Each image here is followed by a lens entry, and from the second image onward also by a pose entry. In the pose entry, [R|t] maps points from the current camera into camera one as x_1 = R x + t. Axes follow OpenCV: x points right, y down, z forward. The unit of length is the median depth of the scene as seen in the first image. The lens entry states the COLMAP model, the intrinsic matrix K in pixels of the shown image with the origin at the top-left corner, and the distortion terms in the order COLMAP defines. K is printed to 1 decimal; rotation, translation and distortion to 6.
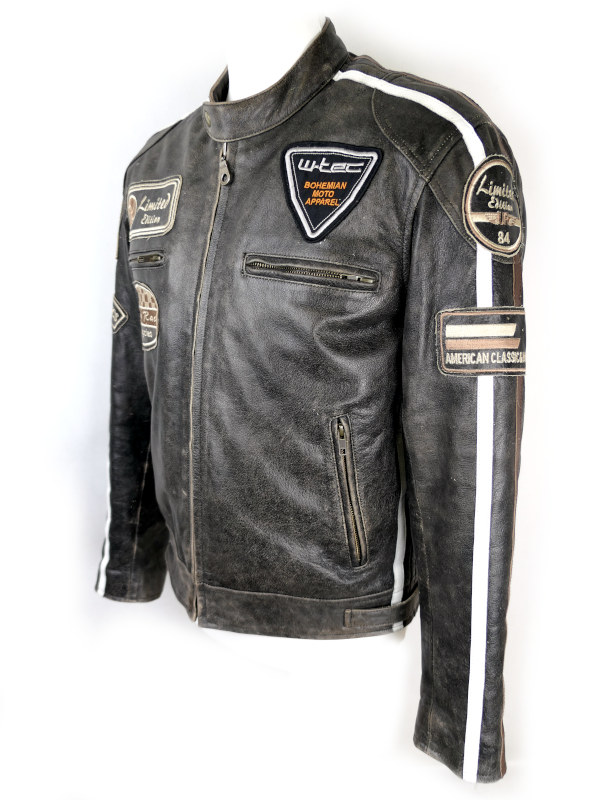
lens RADIAL K [[614.4, 0, 300.0], [0, 614.4, 400.0], [0, 0, 1]] dist [0.001073, -0.000779]
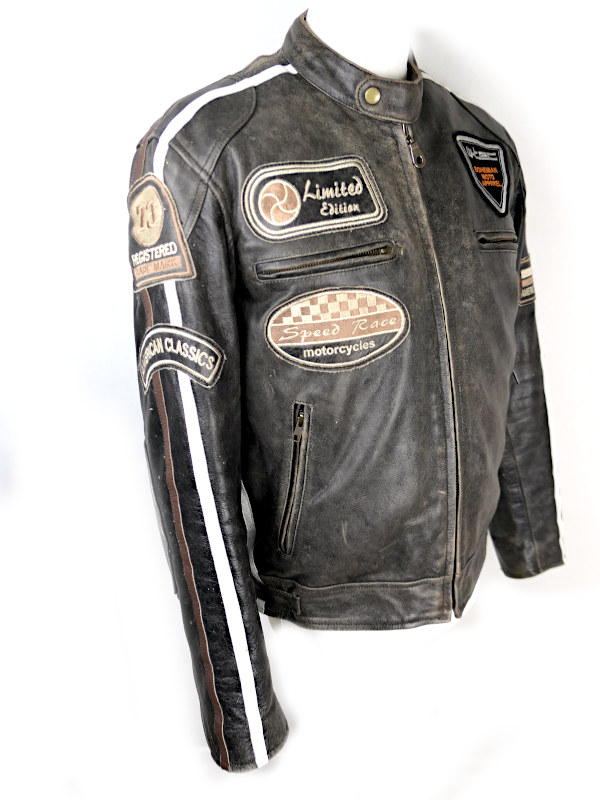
lens RADIAL K [[614.4, 0, 300.0], [0, 614.4, 400.0], [0, 0, 1]] dist [0.001073, -0.000779]
pose [[0.323593, -0.298653, 0.897827, -1.272288], [0.327718, 0.925525, 0.189751, -0.276641], [-0.887631, 0.232832, 0.397367, 0.938550]]
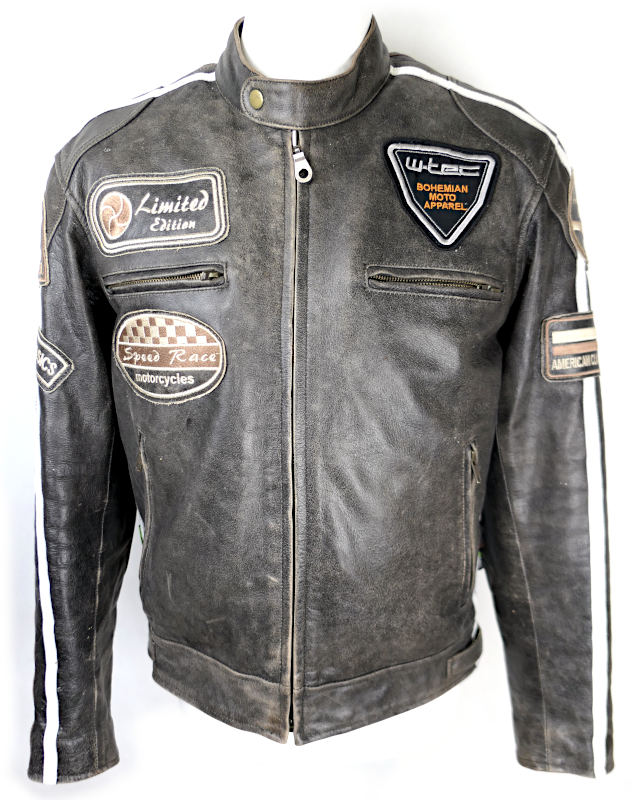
lens RADIAL K [[673.2, 0, 321.5], [0, 673.2, 424.7], [0, 0, 1]] dist [-0.005859, -0.004190]
pose [[0.810391, -0.142065, 0.568404, -0.705501], [0.164692, 0.986276, 0.011699, -0.046573], [-0.562265, 0.084131, 0.822666, 0.312346]]
